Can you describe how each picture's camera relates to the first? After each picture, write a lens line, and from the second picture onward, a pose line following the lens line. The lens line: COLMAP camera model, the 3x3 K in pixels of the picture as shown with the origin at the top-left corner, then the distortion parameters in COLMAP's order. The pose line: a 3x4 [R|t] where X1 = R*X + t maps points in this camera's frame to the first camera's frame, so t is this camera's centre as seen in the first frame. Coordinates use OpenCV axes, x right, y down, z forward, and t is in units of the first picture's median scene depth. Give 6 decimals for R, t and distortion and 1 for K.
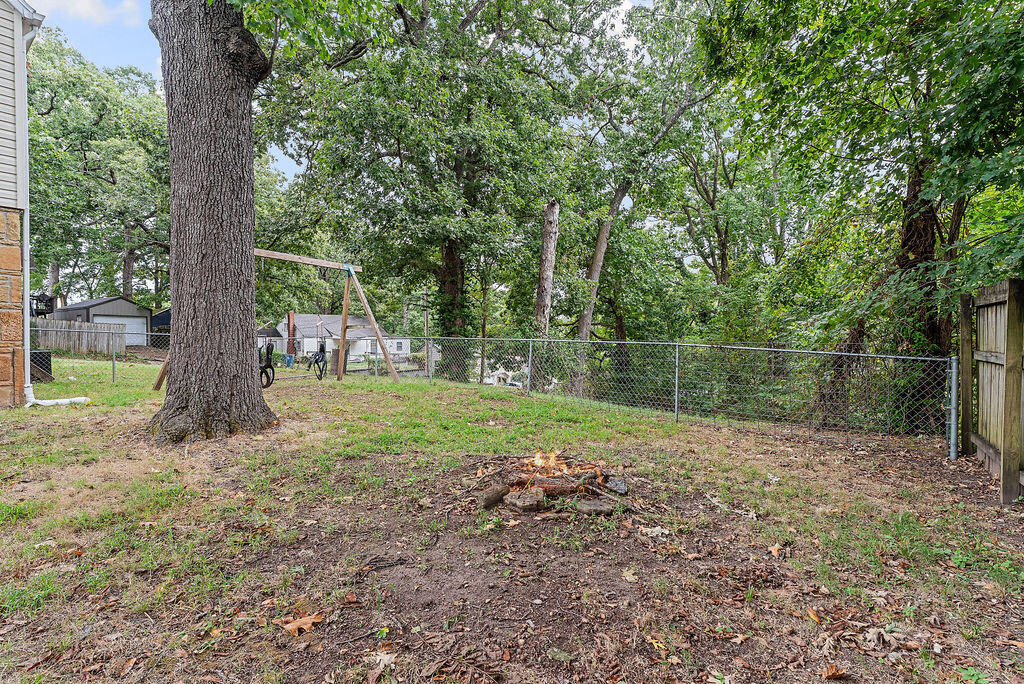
lens RADIAL K [[482.5, 0, 504.1], [0, 482.5, 343.0], [0, 0, 1]] dist [-0.002641, 0.000053]
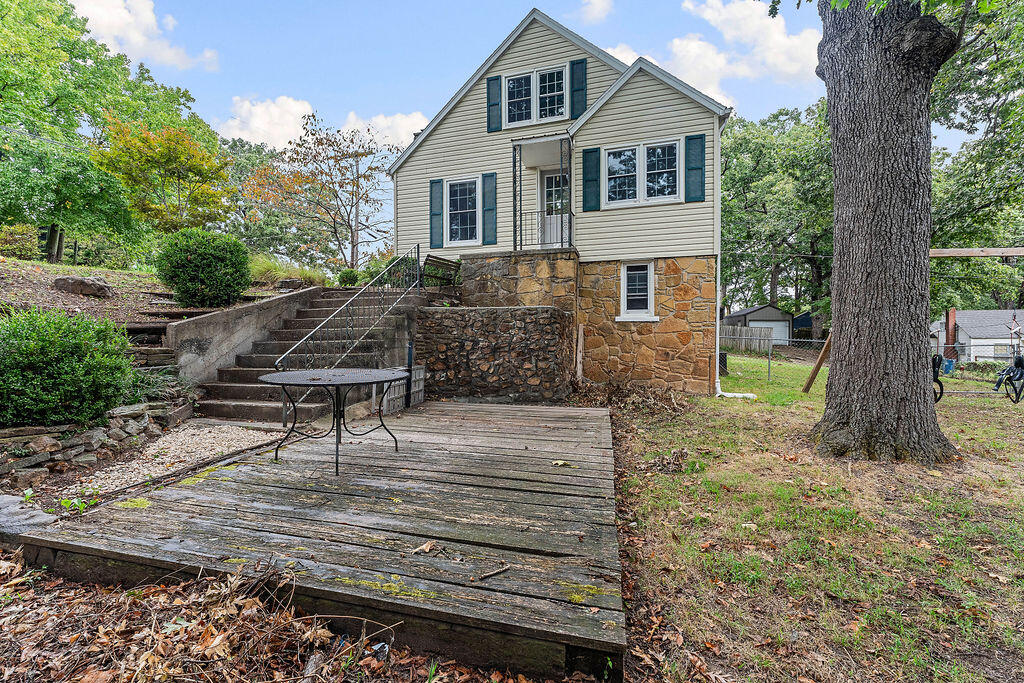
lens RADIAL K [[433.3, 0, 509.6], [0, 433.3, 339.9], [0, 0, 1]] dist [0.000145, -0.000519]
pose [[0.357710, 0.012437, -0.933750, -0.015325], [-0.013975, 0.999871, 0.007964, -0.012420], [0.933728, 0.010201, 0.357837, -0.003052]]
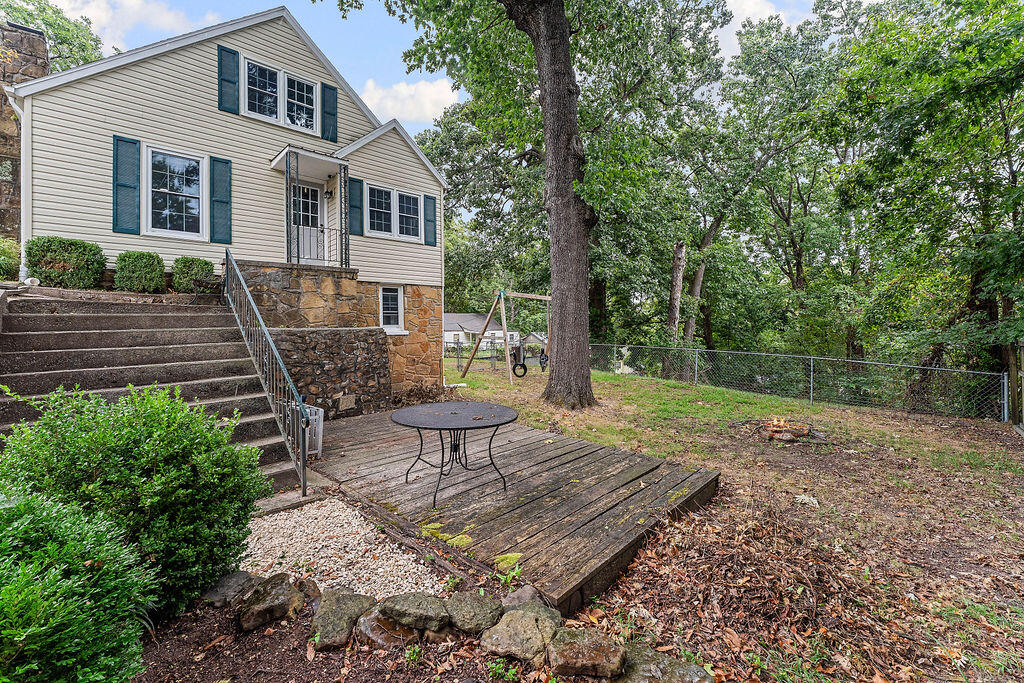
lens RADIAL K [[419.7, 0, 500.9], [0, 419.7, 322.2], [0, 0, 1]] dist [-0.001684, 0.000409]
pose [[0.987185, -0.003695, -0.159535, -0.188715], [0.000967, 0.999852, -0.017177, -0.039265], [0.159574, 0.016802, 0.987043, -0.238459]]
